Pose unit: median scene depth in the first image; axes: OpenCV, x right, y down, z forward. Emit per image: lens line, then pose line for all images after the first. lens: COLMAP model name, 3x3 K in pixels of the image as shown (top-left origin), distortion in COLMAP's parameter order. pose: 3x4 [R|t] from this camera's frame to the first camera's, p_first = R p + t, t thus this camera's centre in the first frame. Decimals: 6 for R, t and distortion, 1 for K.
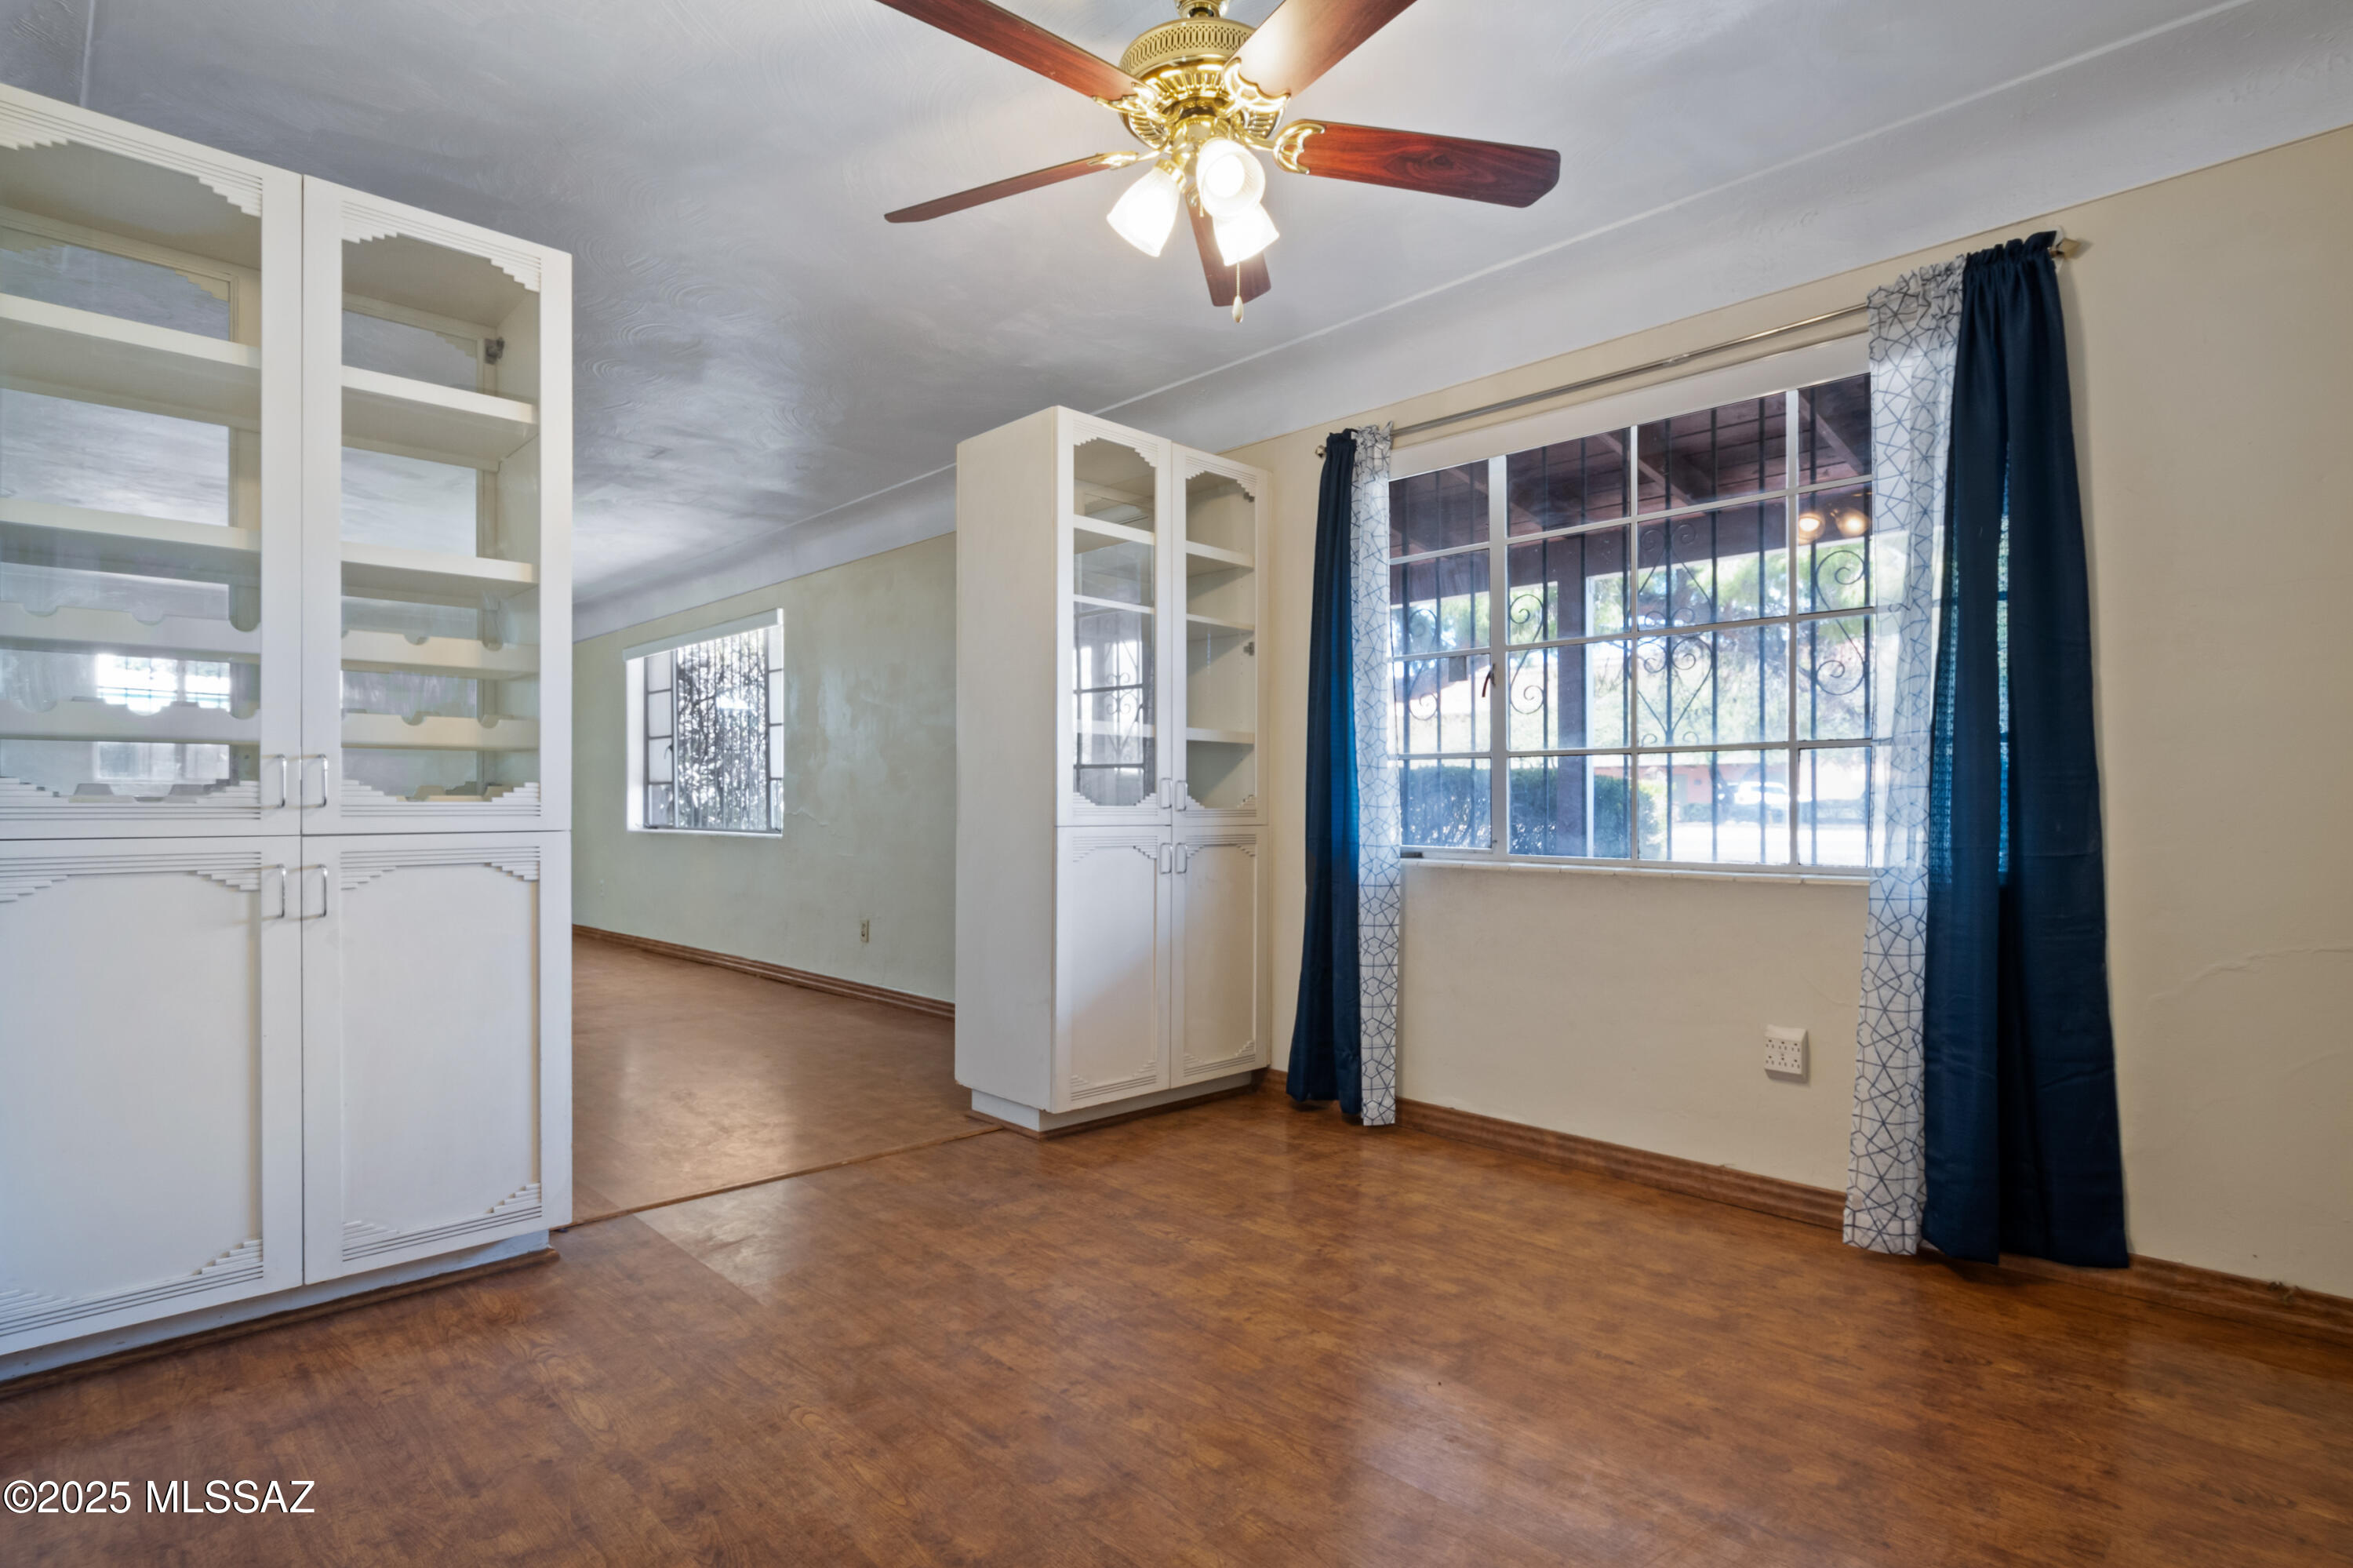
lens RADIAL K [[1194.8, 0, 1193.7], [0, 1194.8, 798.3], [0, 0, 1]] dist [0.005630, 0.000442]
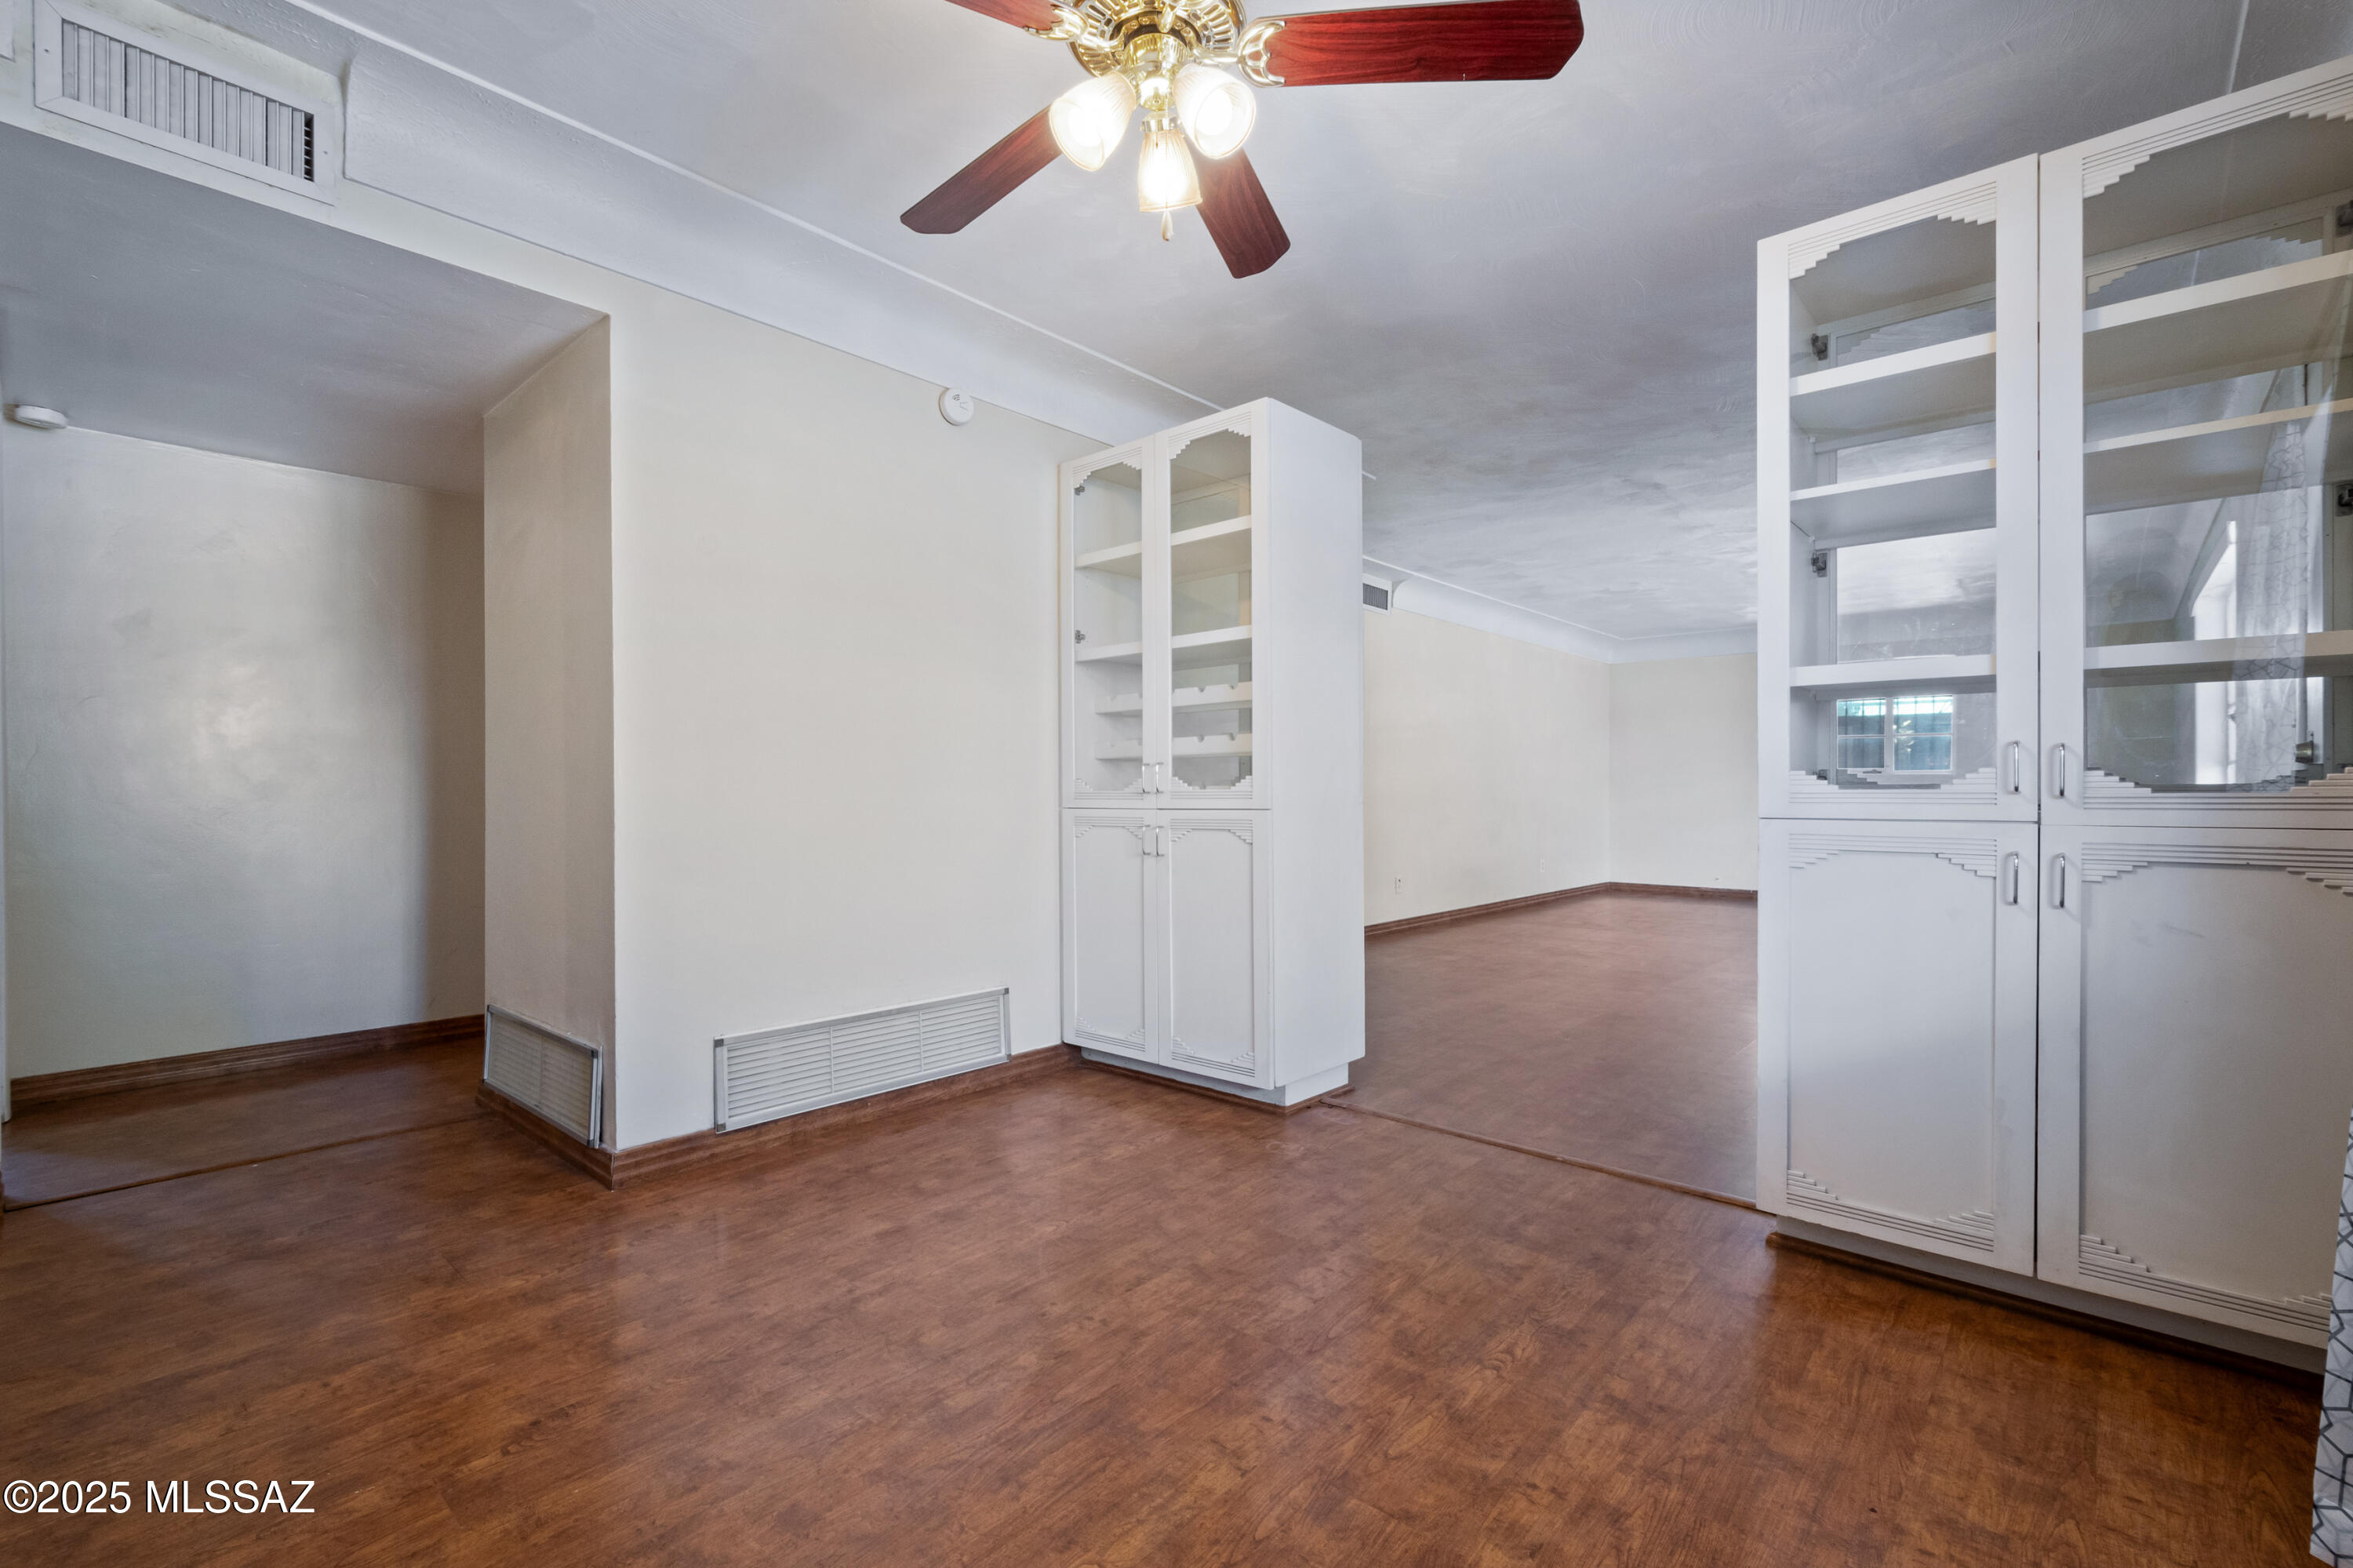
lens RADIAL K [[1044.2, 0, 1185.3], [0, 1044.2, 799.0], [0, 0, 1]] dist [0.009332, -0.002930]
pose [[0.050934, -0.000085, -0.998702, 0.709827], [0.004152, 0.999991, 0.000127, 0.014604], [0.998693, -0.004154, 0.050934, 0.861760]]
